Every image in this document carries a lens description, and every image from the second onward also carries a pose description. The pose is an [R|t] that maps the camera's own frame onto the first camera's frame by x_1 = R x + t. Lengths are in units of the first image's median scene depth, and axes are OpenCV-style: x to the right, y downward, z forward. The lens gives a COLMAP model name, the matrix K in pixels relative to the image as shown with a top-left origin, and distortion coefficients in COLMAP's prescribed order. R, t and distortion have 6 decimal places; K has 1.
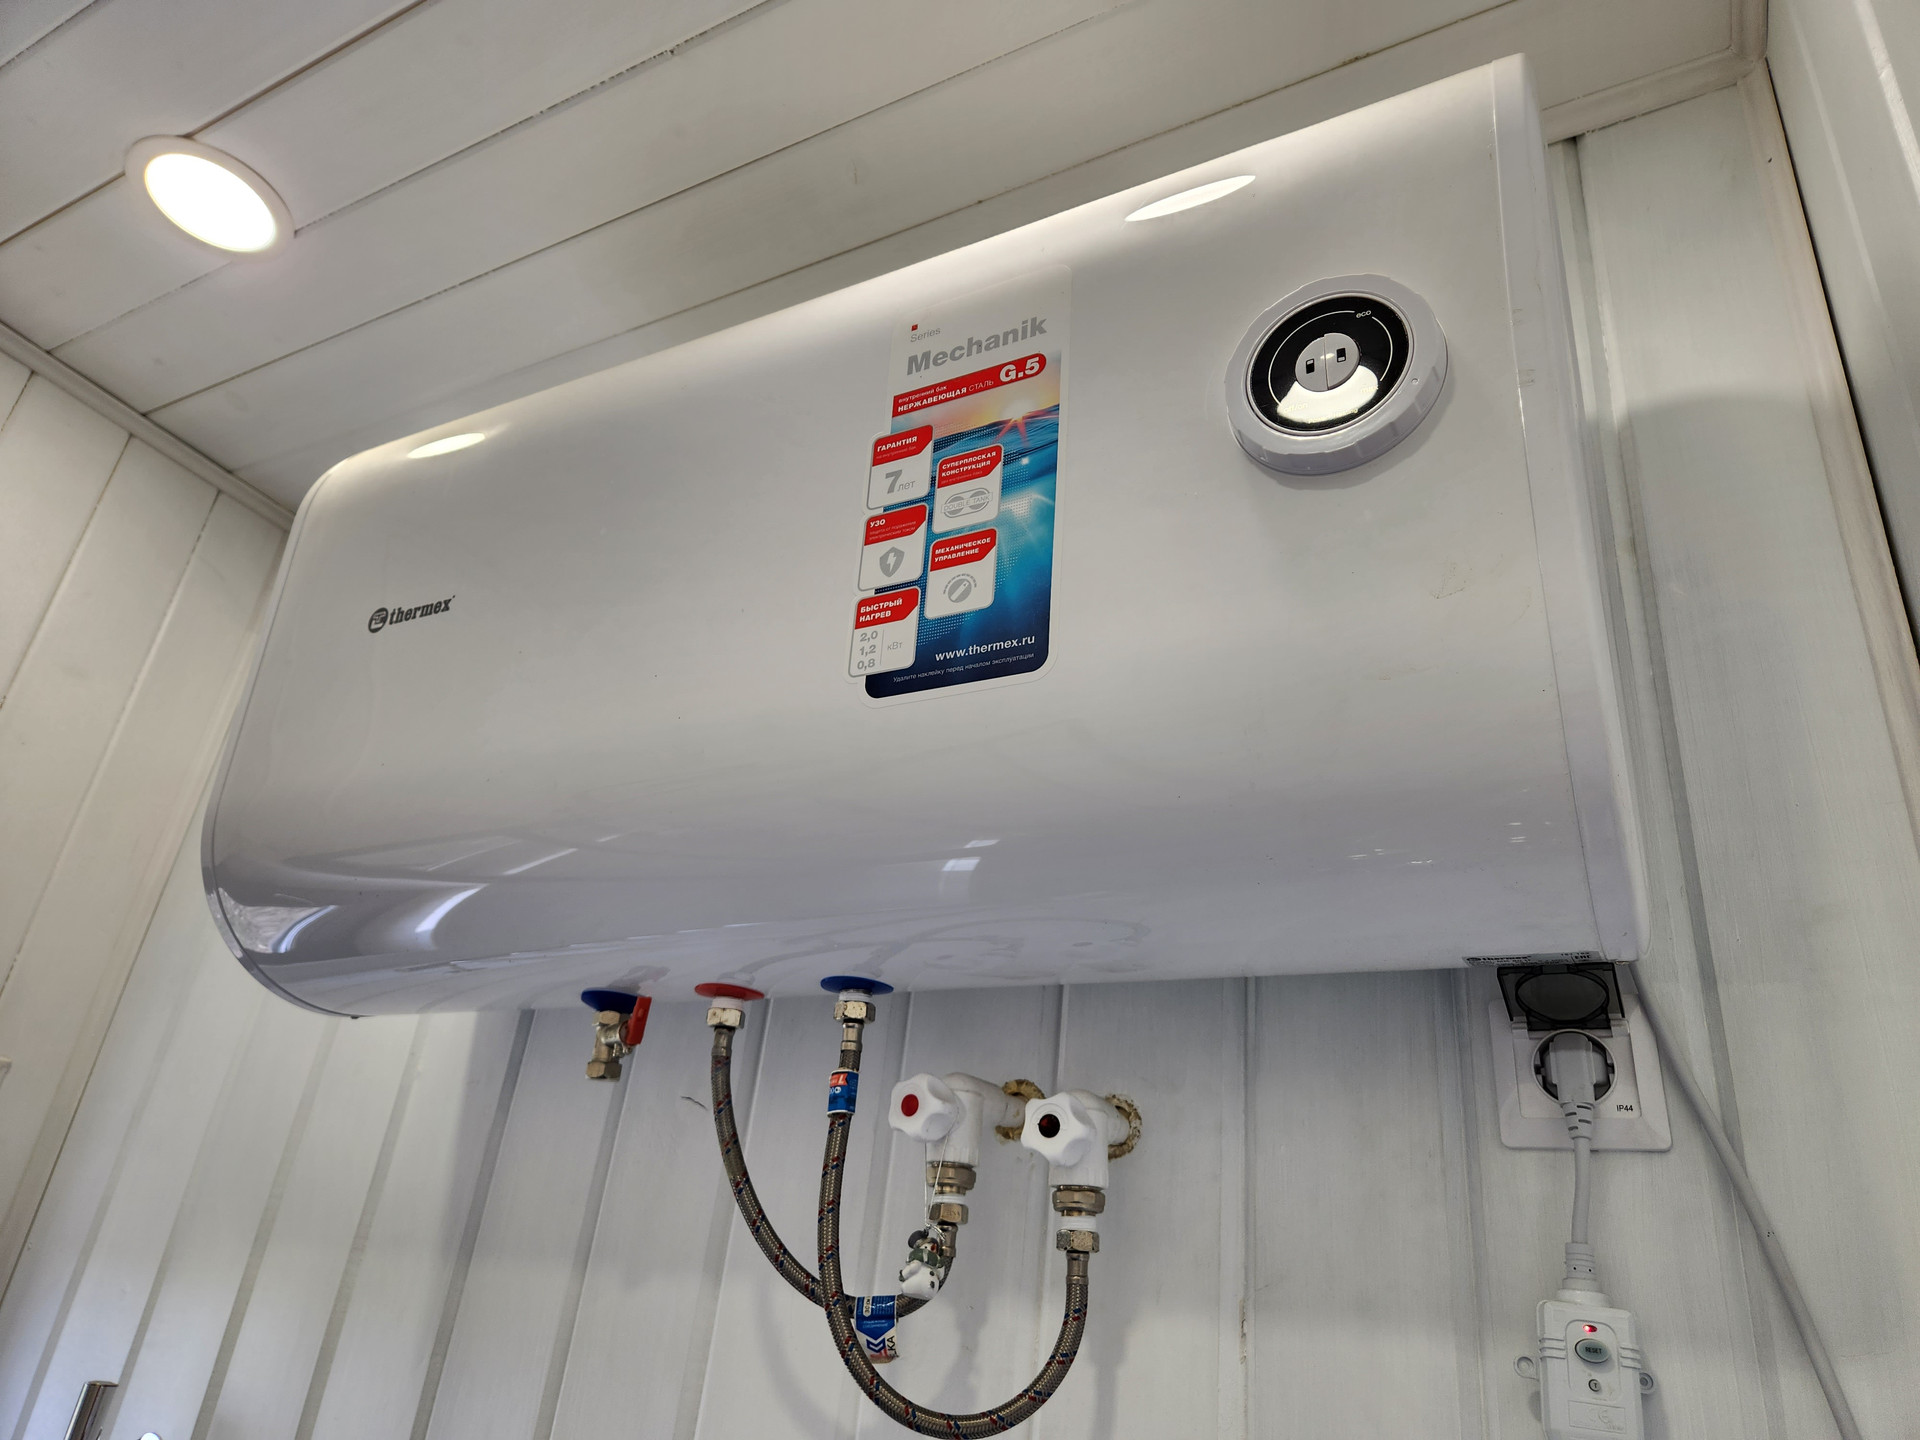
lens RADIAL K [[1288.0, 0, 964.2], [0, 1288.0, 745.2], [0, 0, 1]] dist [0.083279, -0.075165]
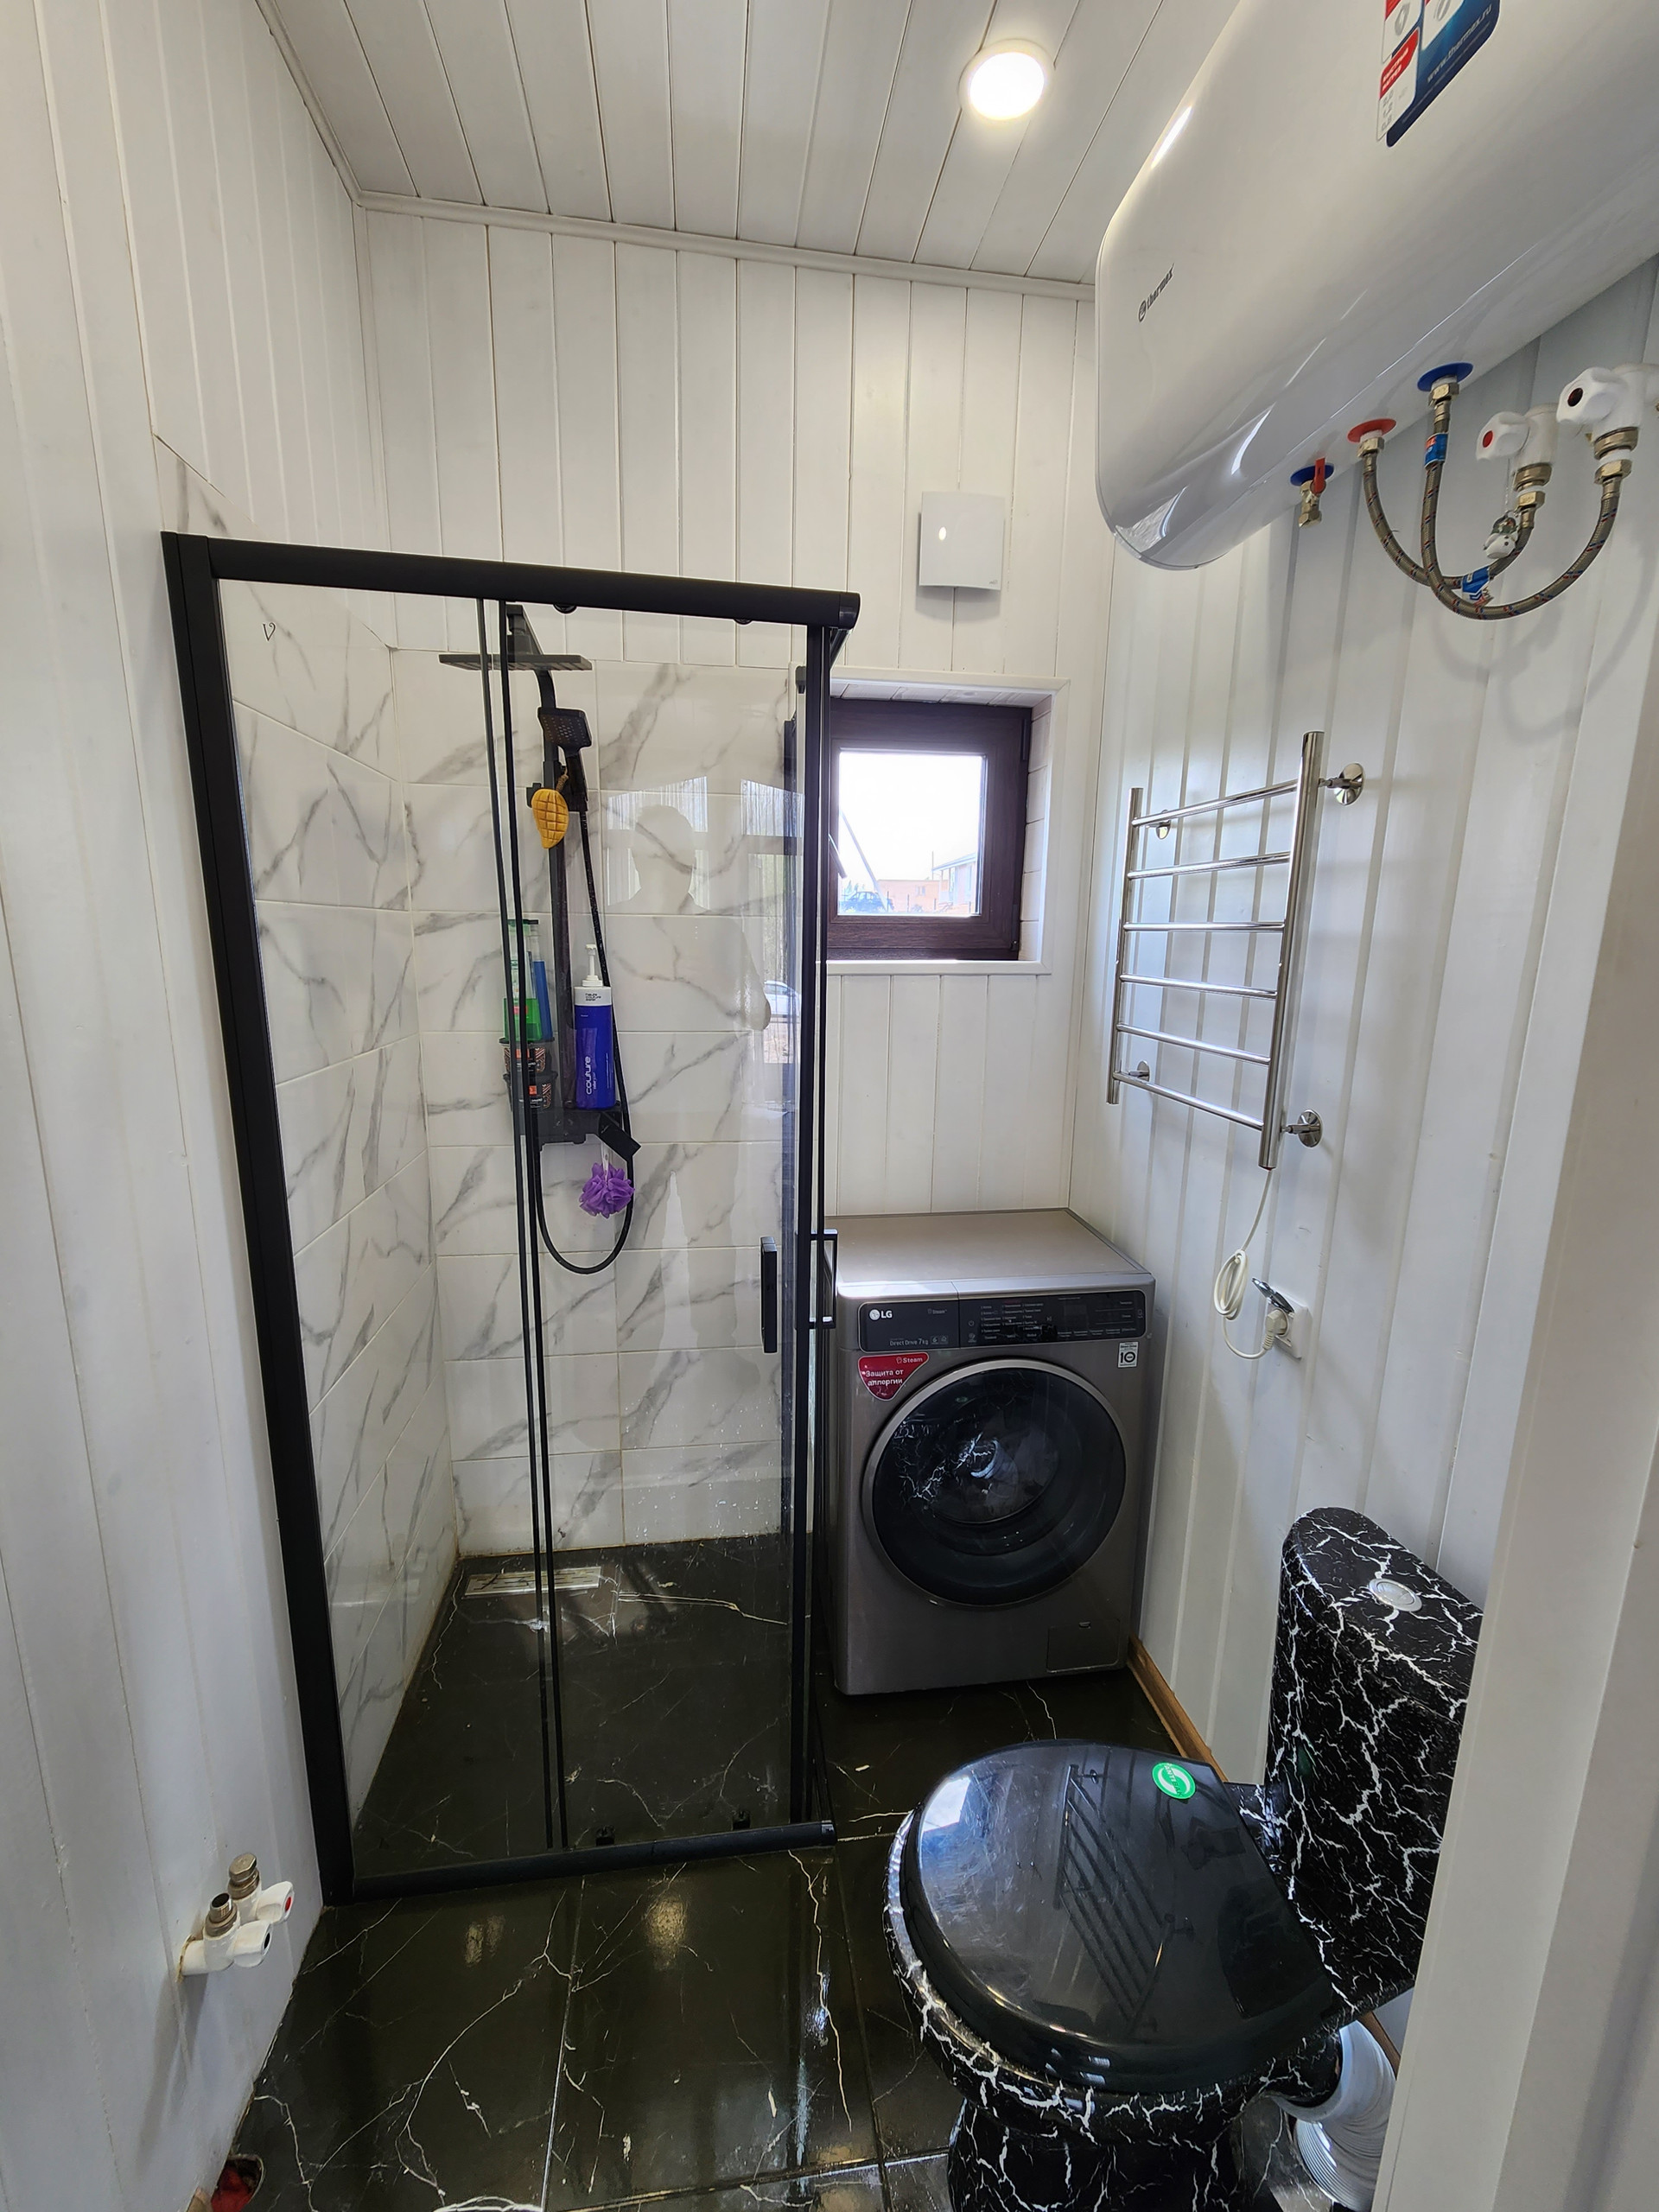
lens RADIAL K [[899.7, 0, 829.5], [0, 899.7, 1106.0], [0, 0, 1]] dist [-0.000910, 0.000158]
pose [[0.591534, 0.066501, -0.803533, 0.421283], [0.394074, 0.845603, 0.360087, 0.251752], [0.703416, -0.529654, 0.473996, -0.534557]]
